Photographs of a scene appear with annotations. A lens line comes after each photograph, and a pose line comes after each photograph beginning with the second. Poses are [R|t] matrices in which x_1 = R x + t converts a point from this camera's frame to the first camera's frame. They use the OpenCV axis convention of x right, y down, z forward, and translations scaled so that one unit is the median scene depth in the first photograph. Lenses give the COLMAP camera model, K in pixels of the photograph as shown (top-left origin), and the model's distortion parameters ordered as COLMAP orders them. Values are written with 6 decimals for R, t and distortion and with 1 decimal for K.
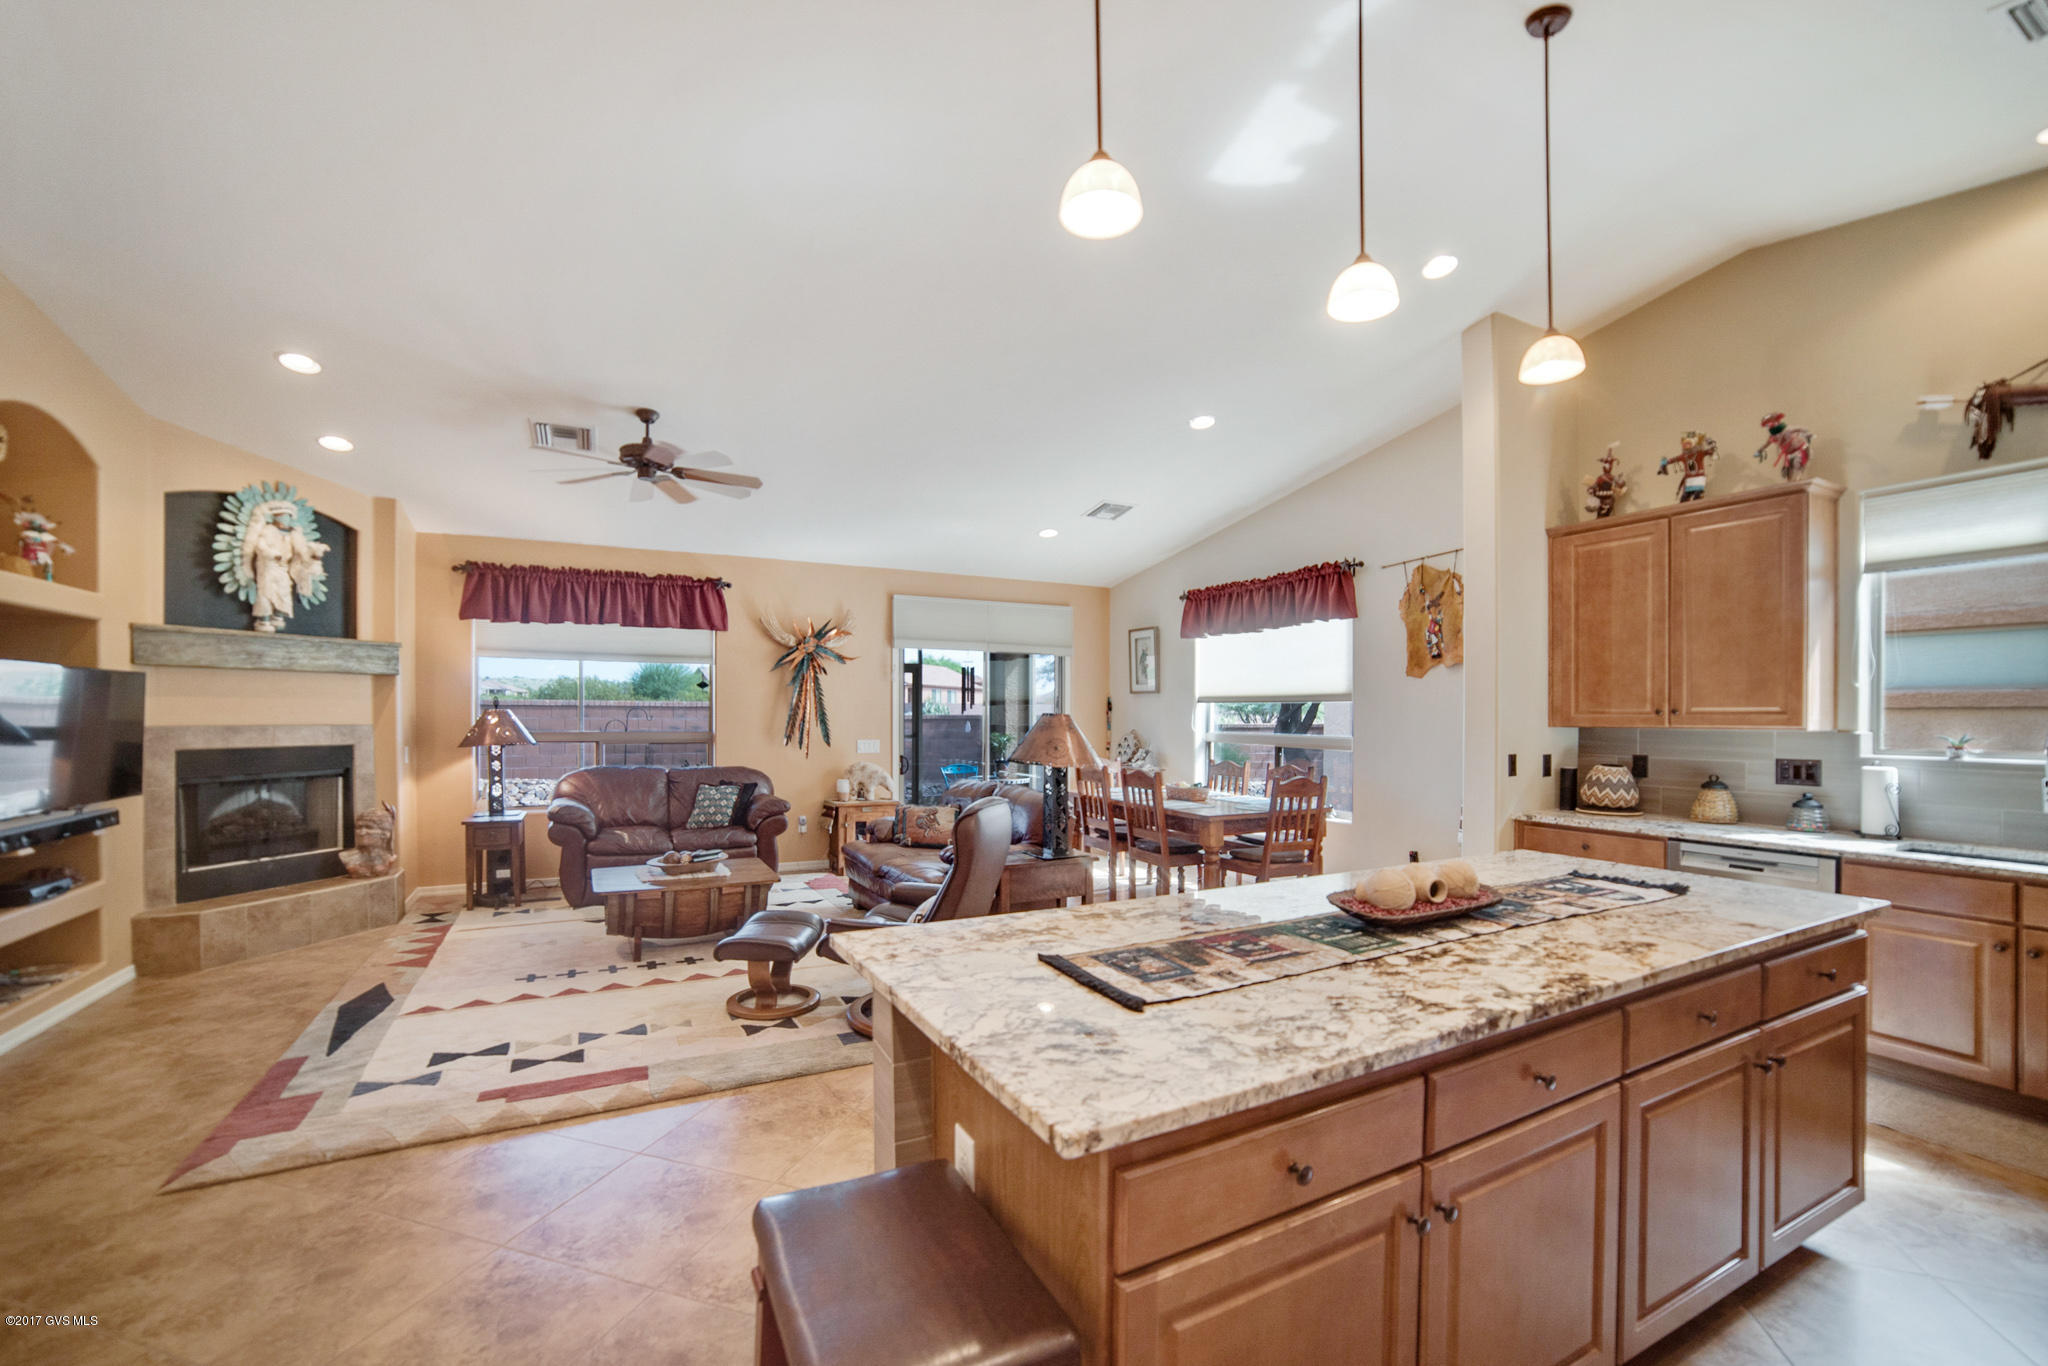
lens RADIAL K [[852.4, 0, 1046.6], [0, 852.4, 717.2], [0, 0, 1]] dist [0.000863, 0.000068]
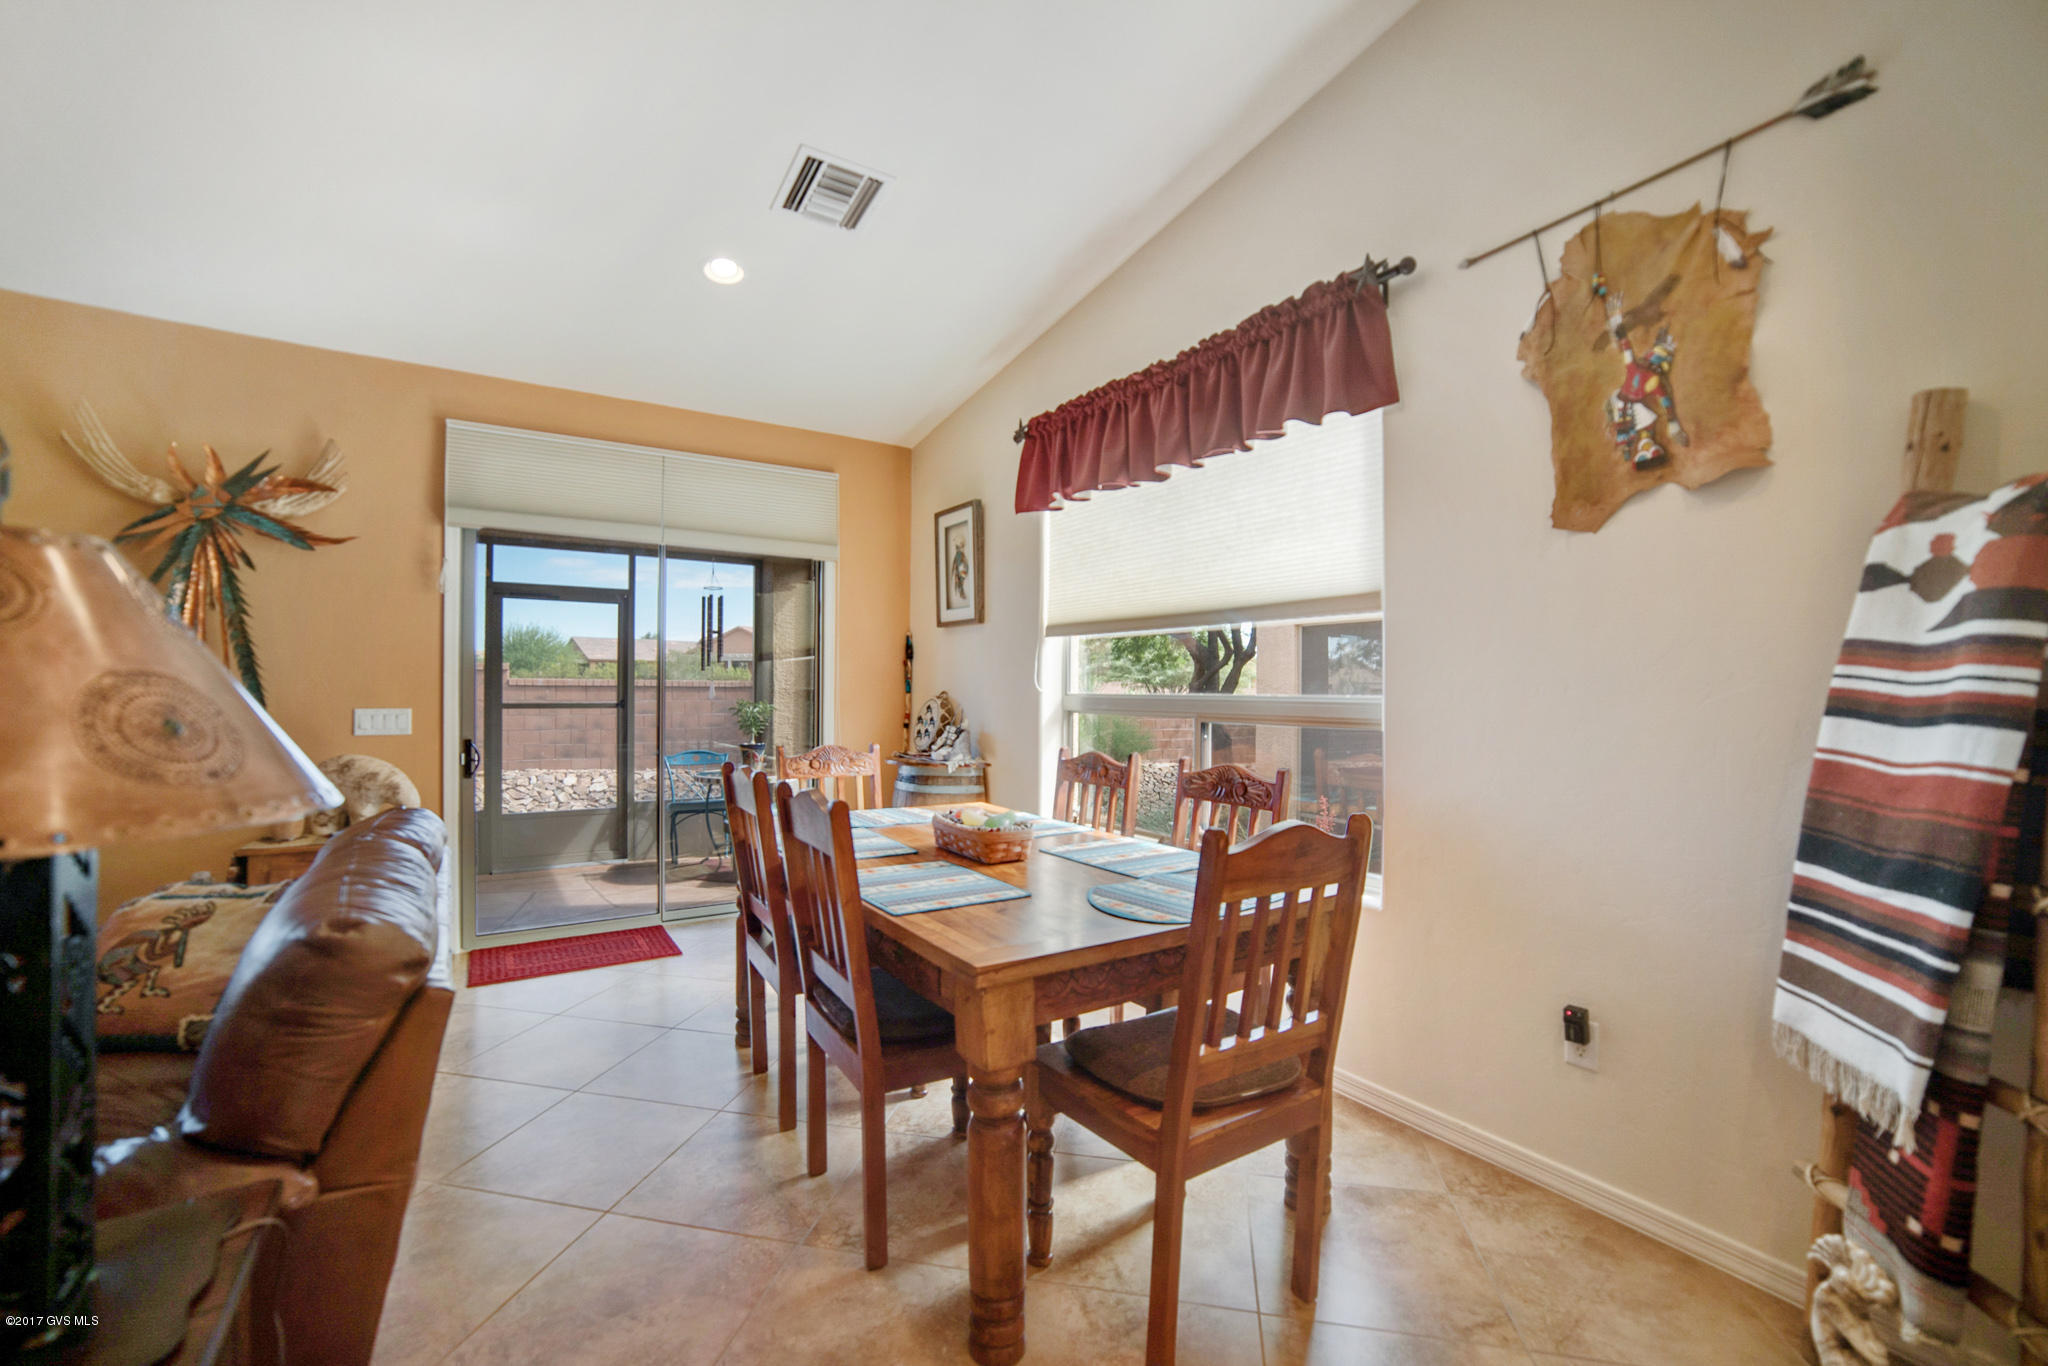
lens RADIAL K [[852.4, 0, 1023.0], [0, 852.4, 681.7], [0, 0, 1]] dist [0.000863, 0.000068]
pose [[0.997110, 0.001963, 0.075950, 0.130859], [-0.000970, 0.999914, -0.013108, 0.018411], [-0.075969, 0.012996, 0.997025, 0.511819]]
